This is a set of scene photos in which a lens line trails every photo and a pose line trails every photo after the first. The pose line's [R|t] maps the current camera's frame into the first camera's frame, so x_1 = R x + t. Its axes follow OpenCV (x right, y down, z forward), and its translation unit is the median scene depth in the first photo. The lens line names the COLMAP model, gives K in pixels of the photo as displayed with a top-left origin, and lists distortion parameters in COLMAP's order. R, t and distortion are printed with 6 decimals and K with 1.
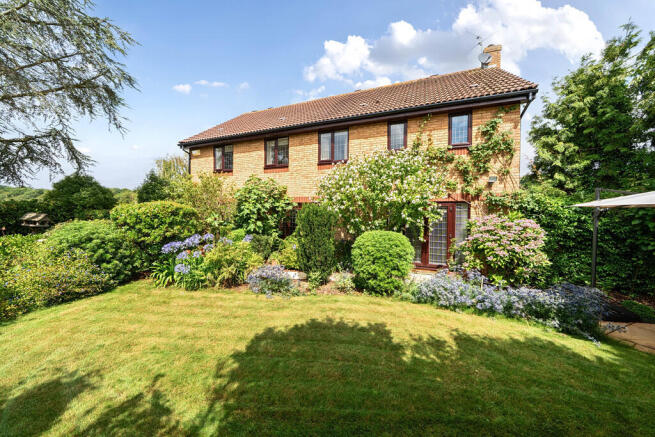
lens RADIAL K [[226.9, 0, 327.6], [0, 226.9, 212.9], [0, 0, 1]] dist [-0.004797, -0.000568]
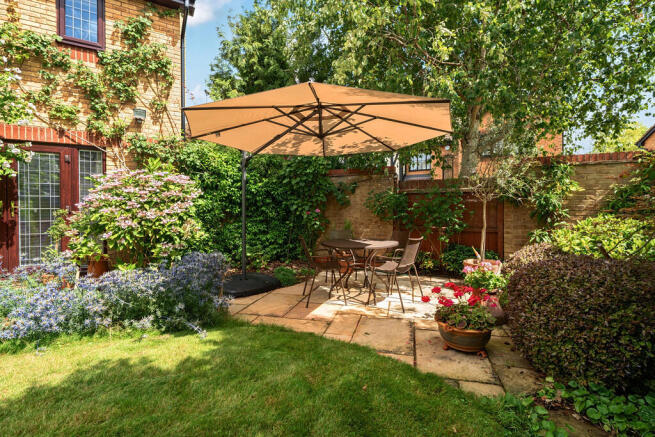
lens RADIAL K [[290.8, 0, 322.2], [0, 290.8, 212.1], [0, 0, 1]] dist [-0.001863, 0.000170]
pose [[0.616225, -0.018149, 0.787361, 0.400136], [0.020369, 0.999767, 0.007103, 0.124123], [-0.787307, 0.011661, 0.616451, 0.116000]]
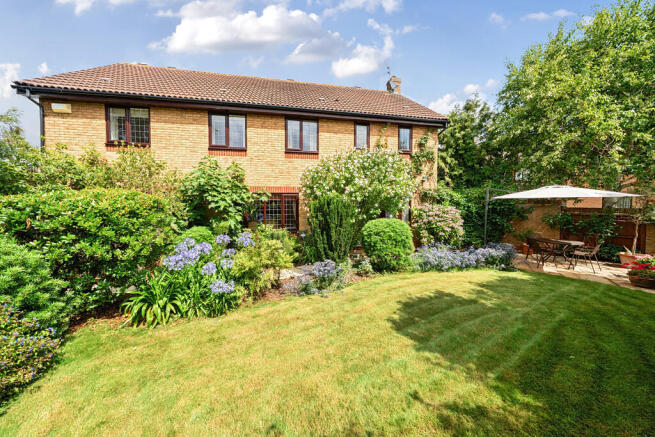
lens RADIAL K [[226.9, 0, 315.3], [0, 226.9, 209.5], [0, 0, 1]] dist [-0.004797, -0.000568]
pose [[0.827511, -0.023677, 0.560950, -0.620861], [0.016149, 0.999701, 0.018373, 0.006707], [-0.561217, -0.006146, 0.827646, 0.214607]]
